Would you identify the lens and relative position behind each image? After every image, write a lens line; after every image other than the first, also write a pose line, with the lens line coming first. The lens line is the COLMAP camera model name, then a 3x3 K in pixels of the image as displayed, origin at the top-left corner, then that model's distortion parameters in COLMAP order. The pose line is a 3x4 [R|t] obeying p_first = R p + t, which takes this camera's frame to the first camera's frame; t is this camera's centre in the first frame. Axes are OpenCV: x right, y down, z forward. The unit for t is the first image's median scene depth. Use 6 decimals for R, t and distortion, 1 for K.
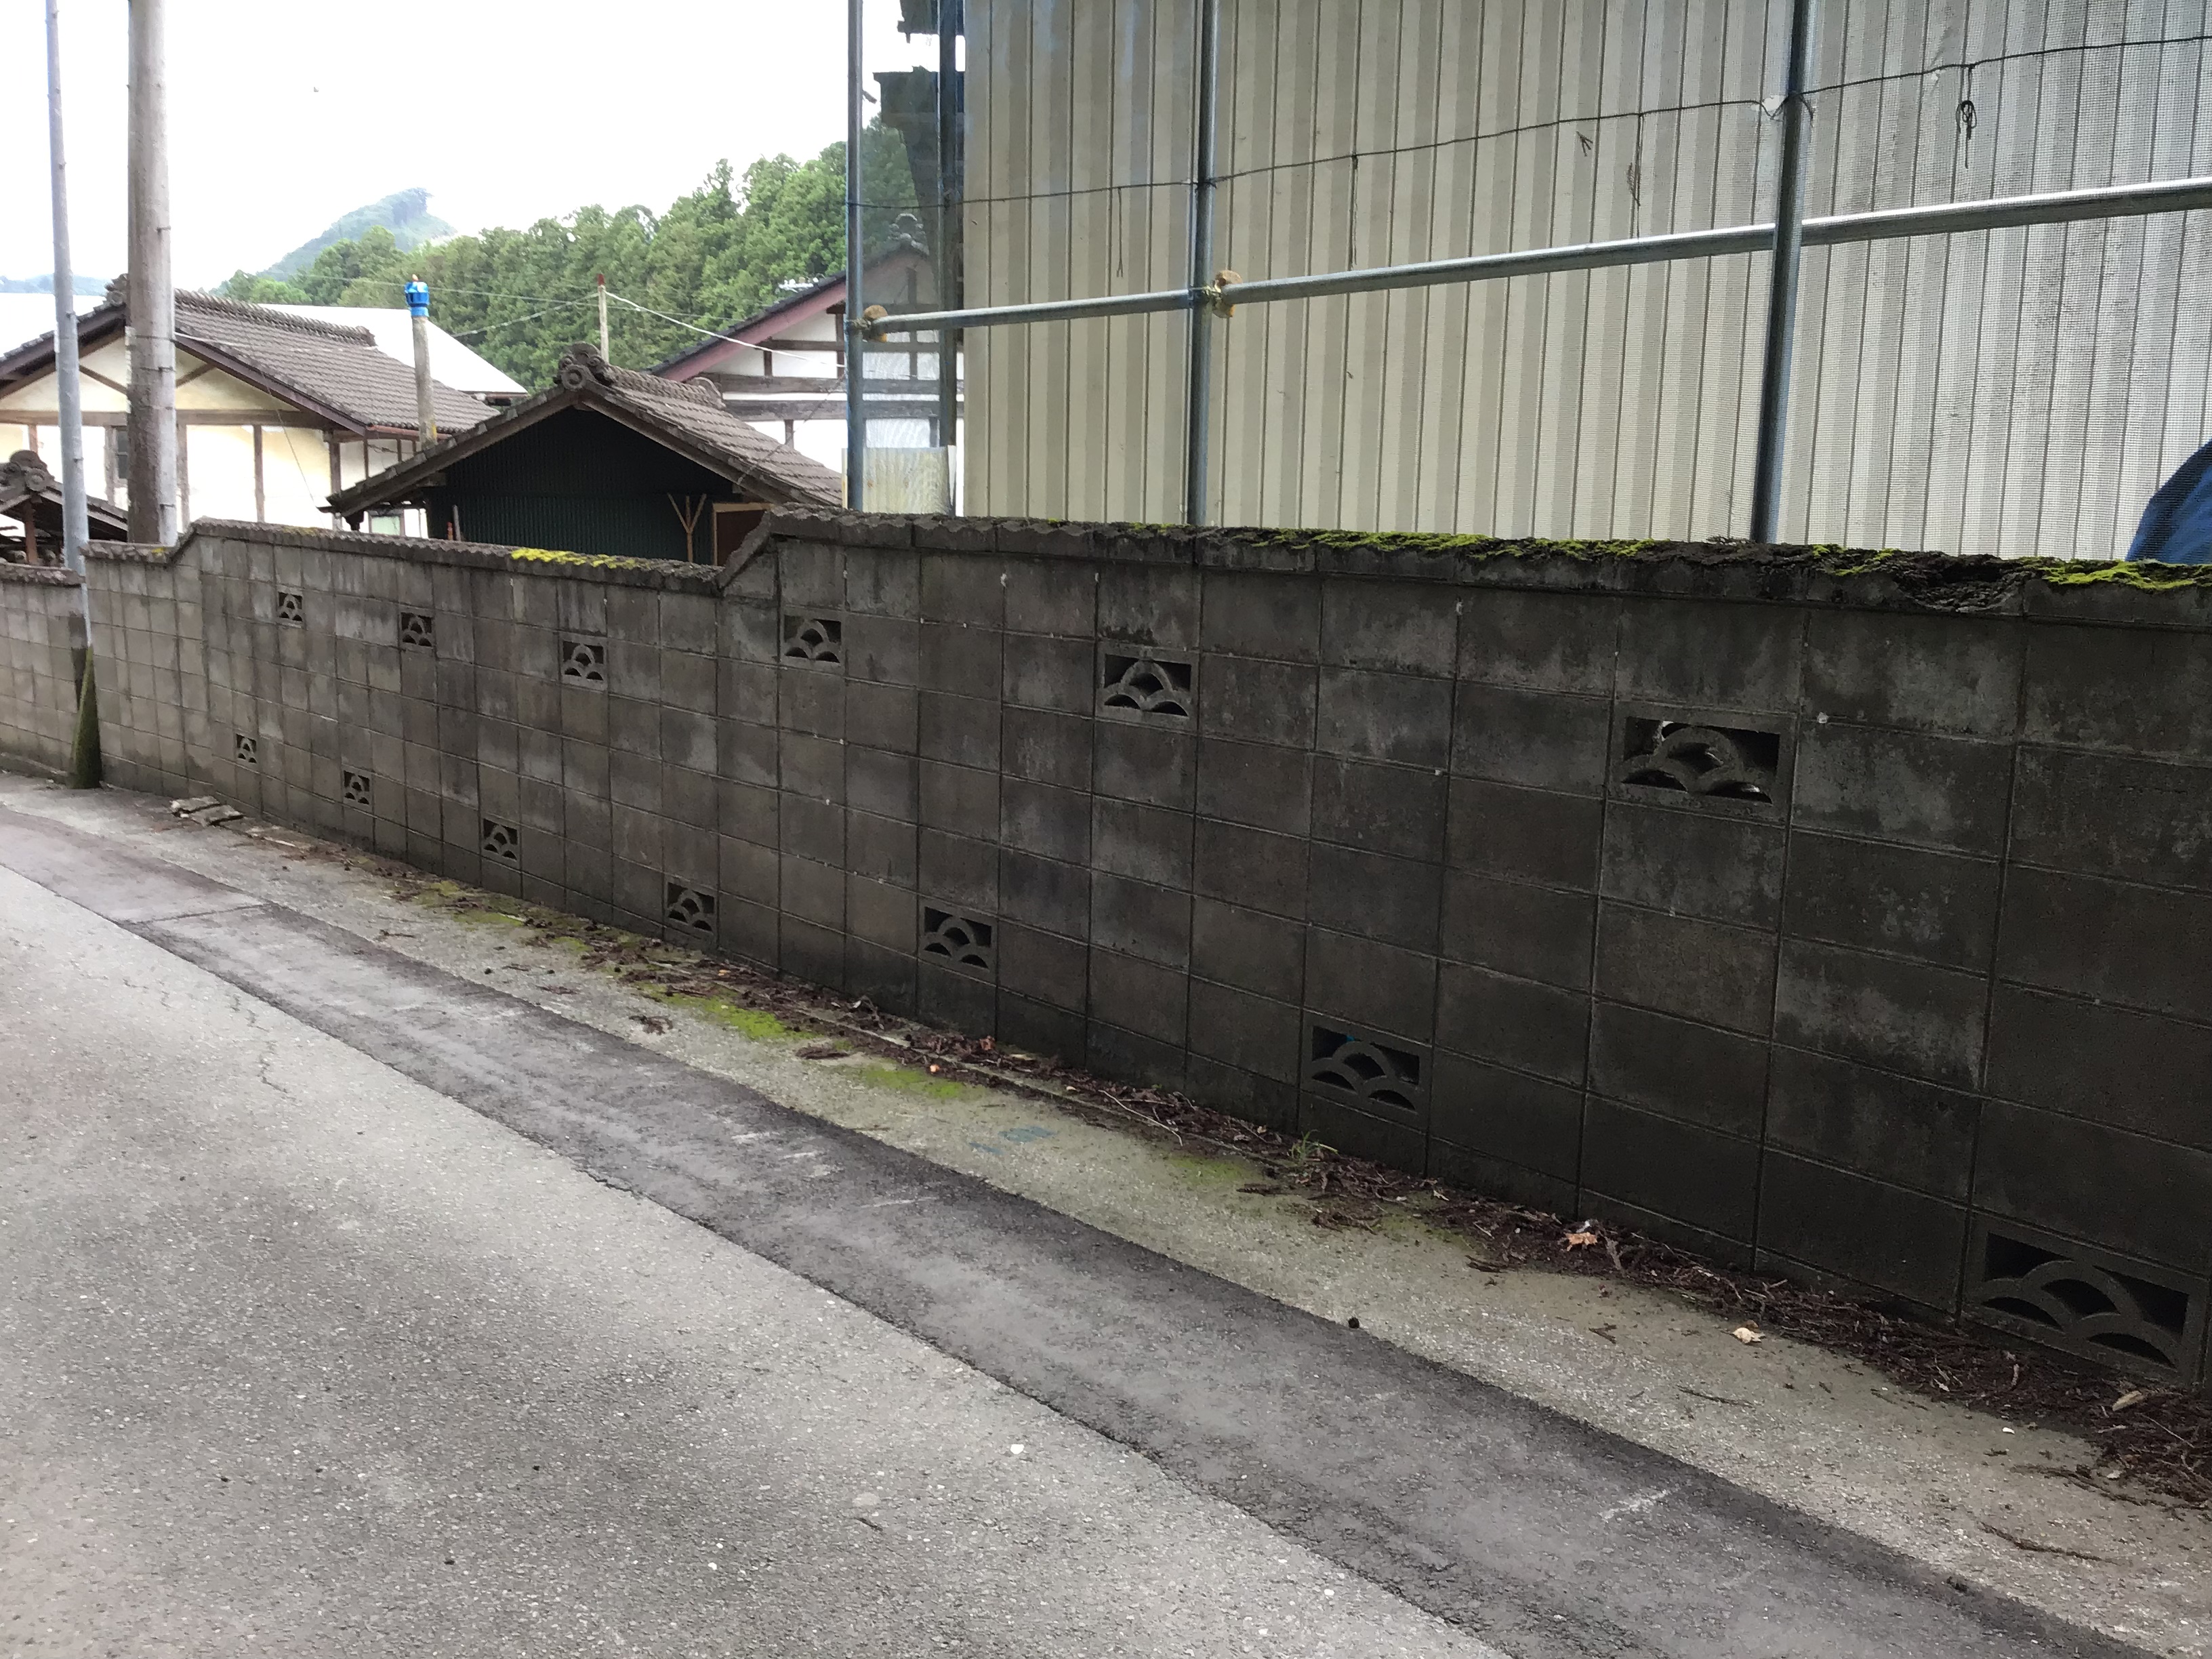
lens RADIAL K [[2097.1, 0, 1106.0], [0, 2097.1, 829.5], [0, 0, 1]] dist [0.002786, -0.001147]
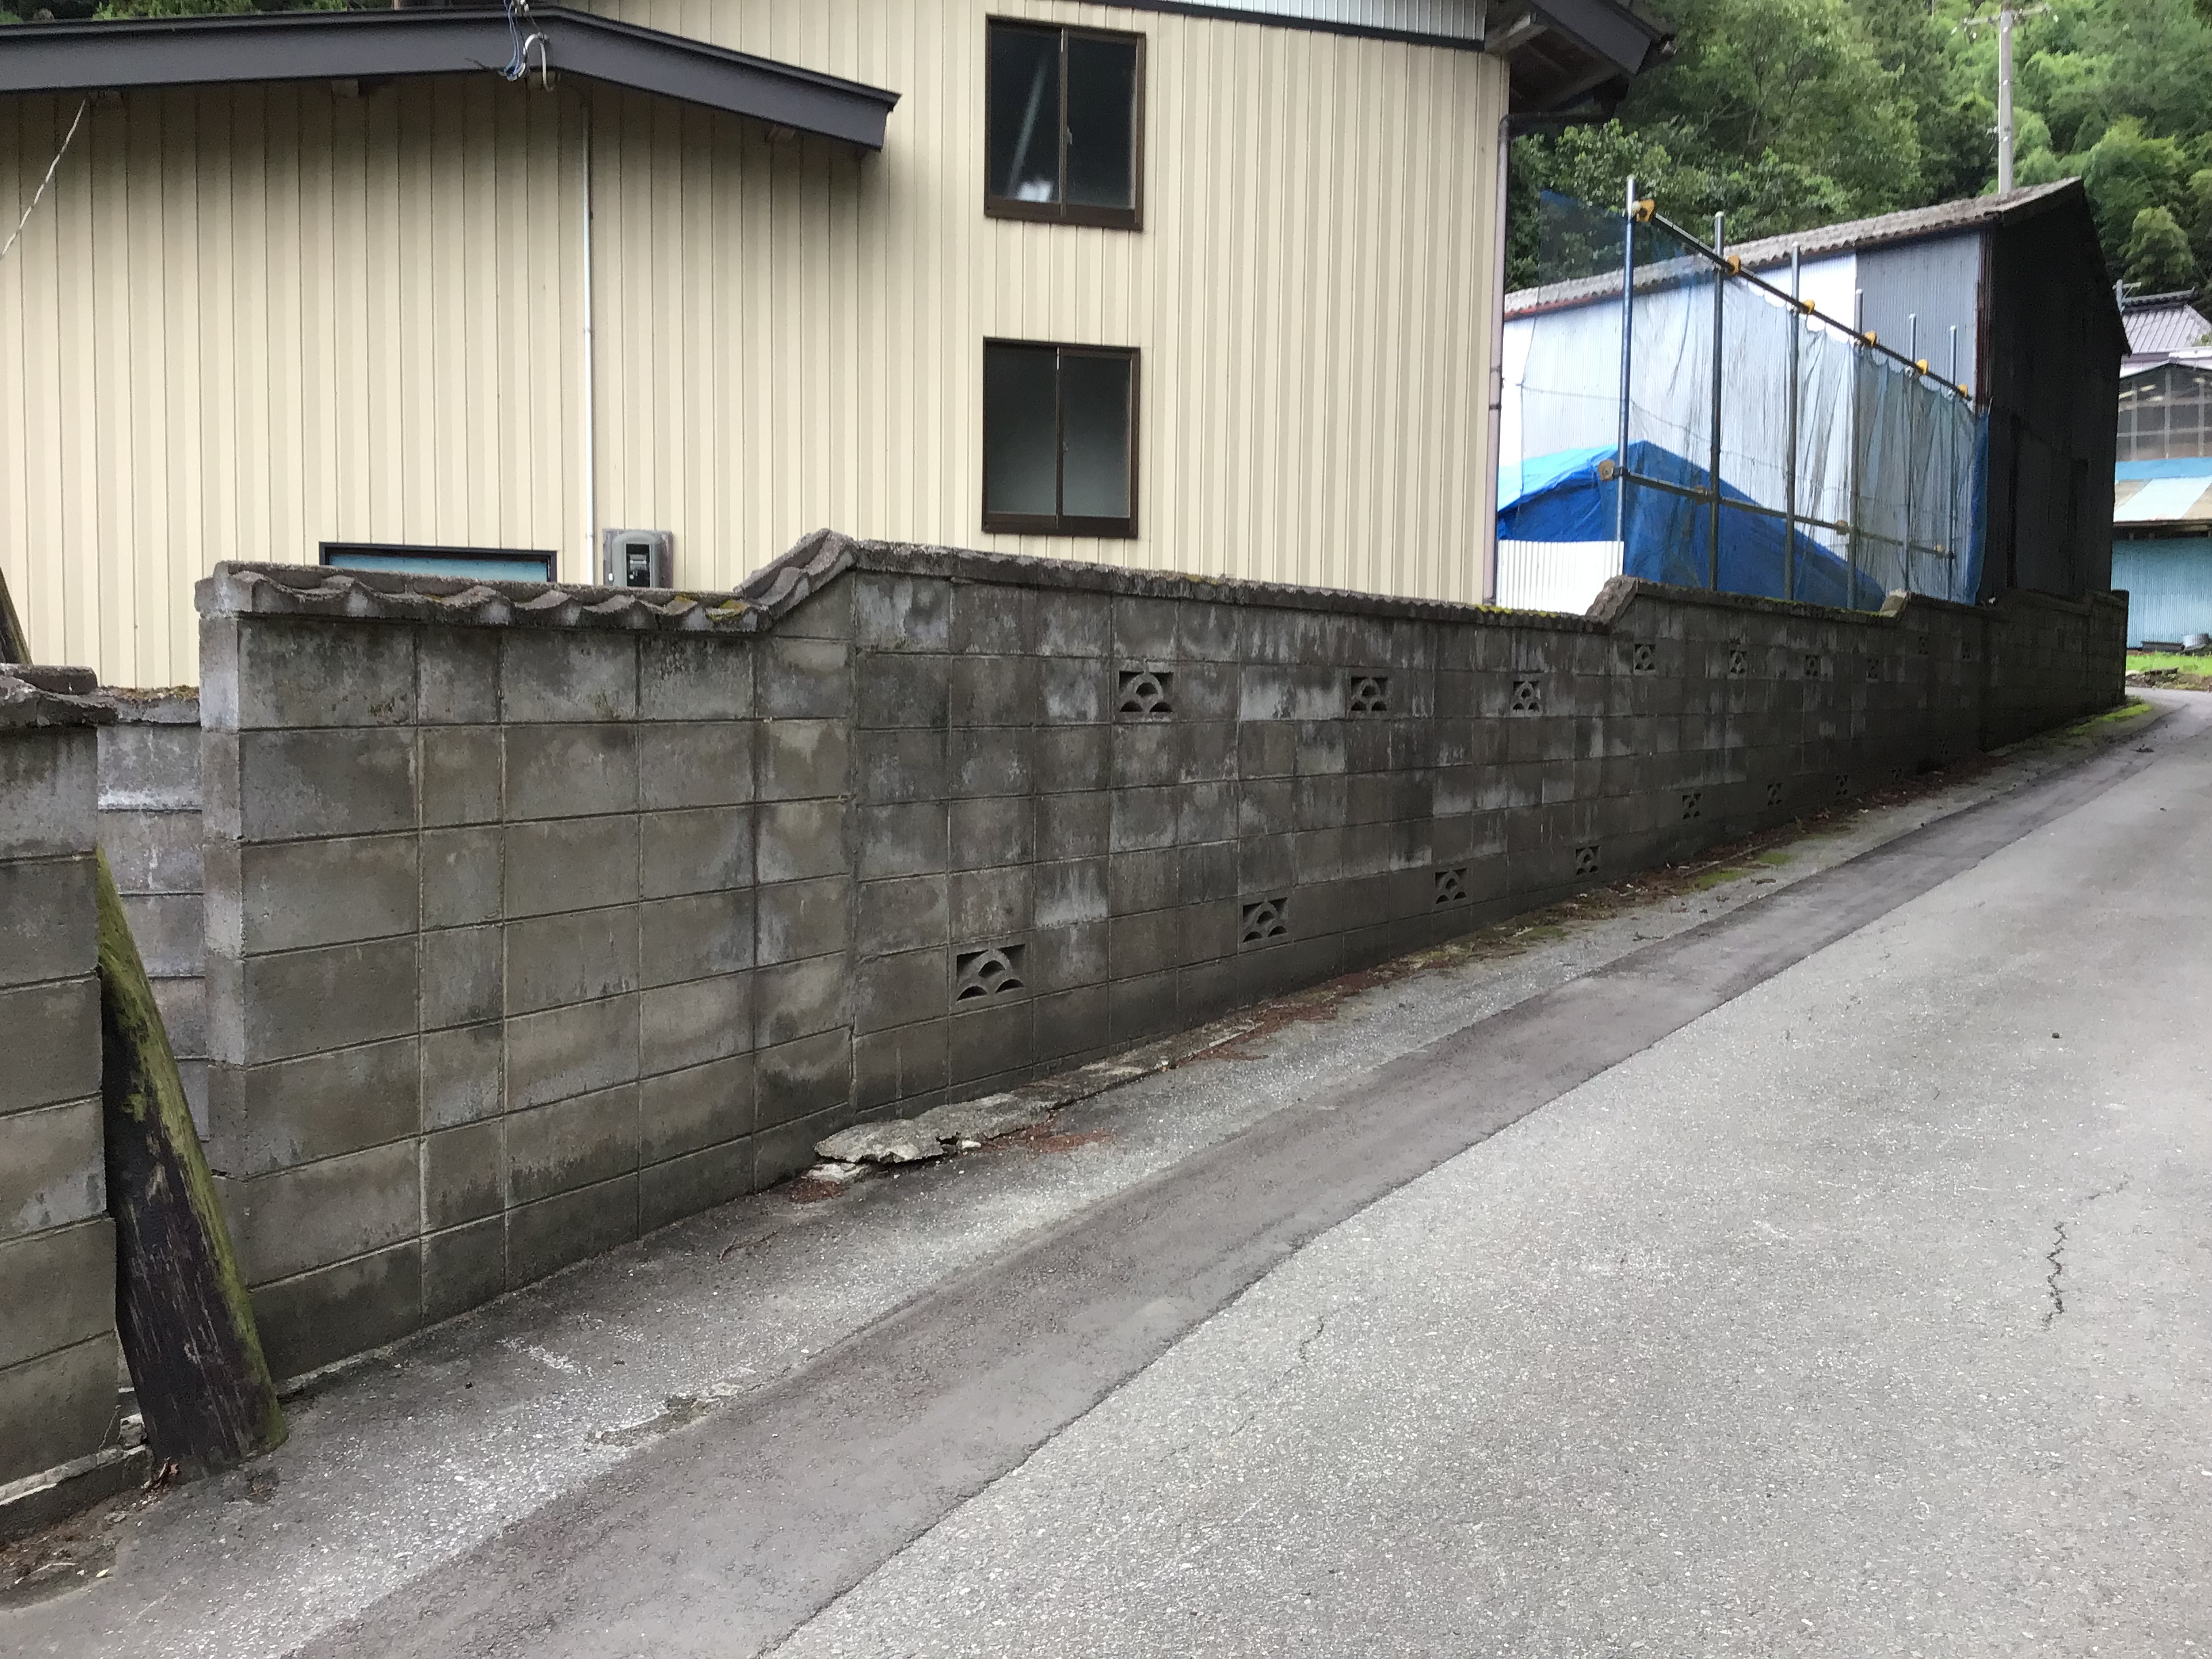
lens RADIAL K [[2012.2, 0, 1111.2], [0, 2012.2, 797.4], [0, 0, 1]] dist [0.118908, -0.257449]
pose [[-0.311430, -0.076611, 0.947176, -0.832575], [0.139527, 0.982256, 0.125325, -0.131285], [-0.939970, 0.171186, -0.295214, 1.026476]]
